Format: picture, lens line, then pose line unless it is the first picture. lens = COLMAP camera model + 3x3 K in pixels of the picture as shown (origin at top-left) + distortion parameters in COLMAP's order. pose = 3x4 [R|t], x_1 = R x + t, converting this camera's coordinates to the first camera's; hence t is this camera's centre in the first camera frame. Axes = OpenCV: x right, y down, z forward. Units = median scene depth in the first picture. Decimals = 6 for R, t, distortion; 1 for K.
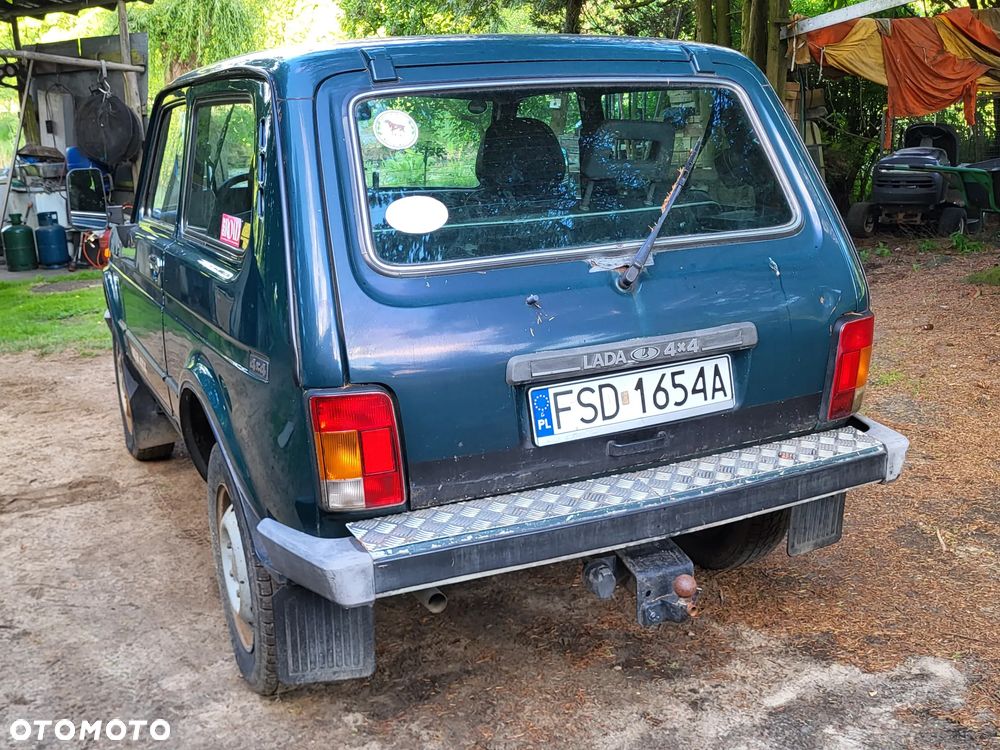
lens RADIAL K [[1074.7, 0, 505.9], [0, 1074.7, 377.5], [0, 0, 1]] dist [0.039859, -0.003575]
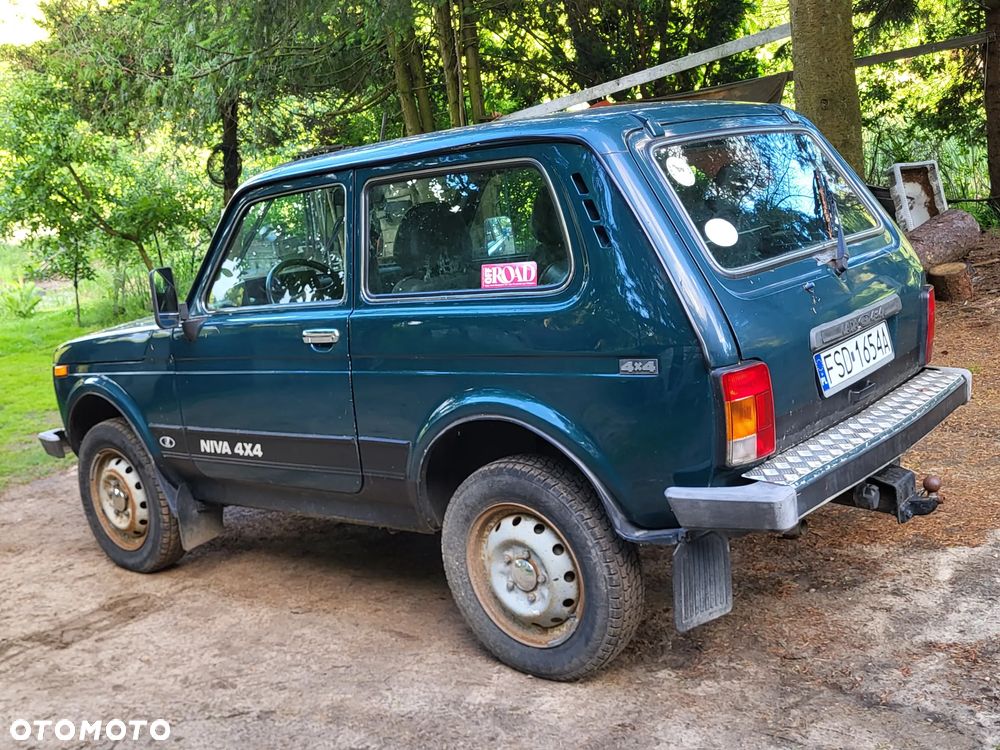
lens RADIAL K [[1078.0, 0, 493.6], [0, 1078.0, 368.9], [0, 0, 1]] dist [0.040984, 0.001624]
pose [[0.909493, -0.143018, 0.390343, -0.801986], [0.184524, 0.980276, -0.070775, 0.045781], [-0.372522, 0.136397, 0.917945, -0.056081]]
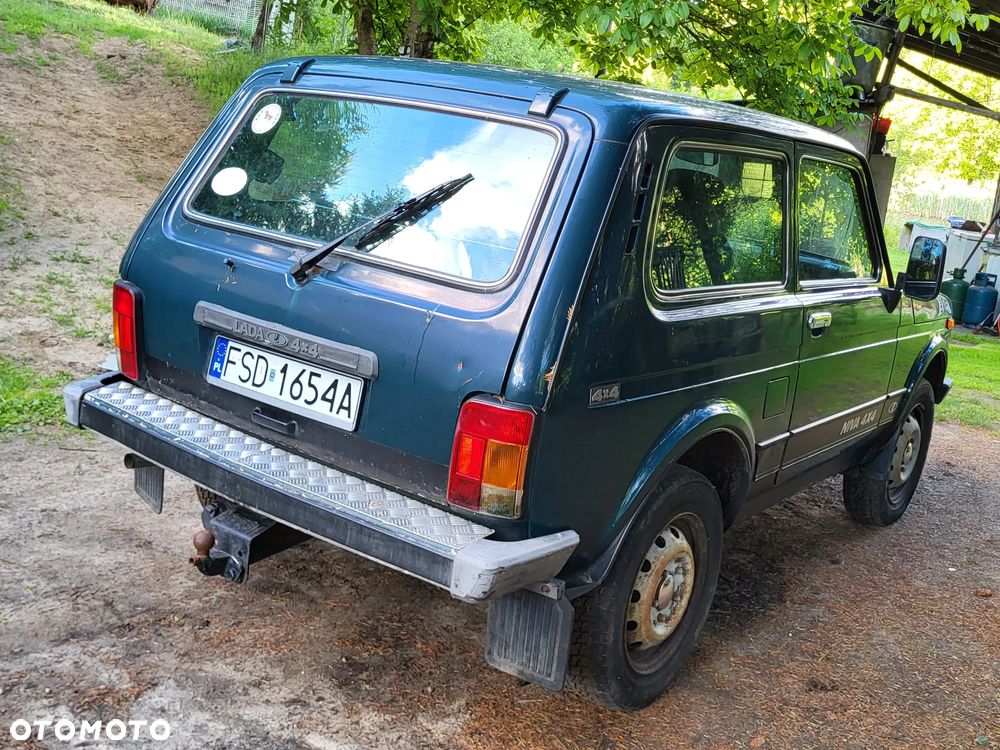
lens RADIAL K [[1074.7, 0, 505.9], [0, 1074.7, 377.5], [0, 0, 1]] dist [0.039859, -0.003575]
pose [[0.468981, 0.301086, -0.830304, 1.127894], [-0.352974, 0.925653, 0.136292, -0.211691], [0.809609, 0.229158, 0.540389, 0.587510]]
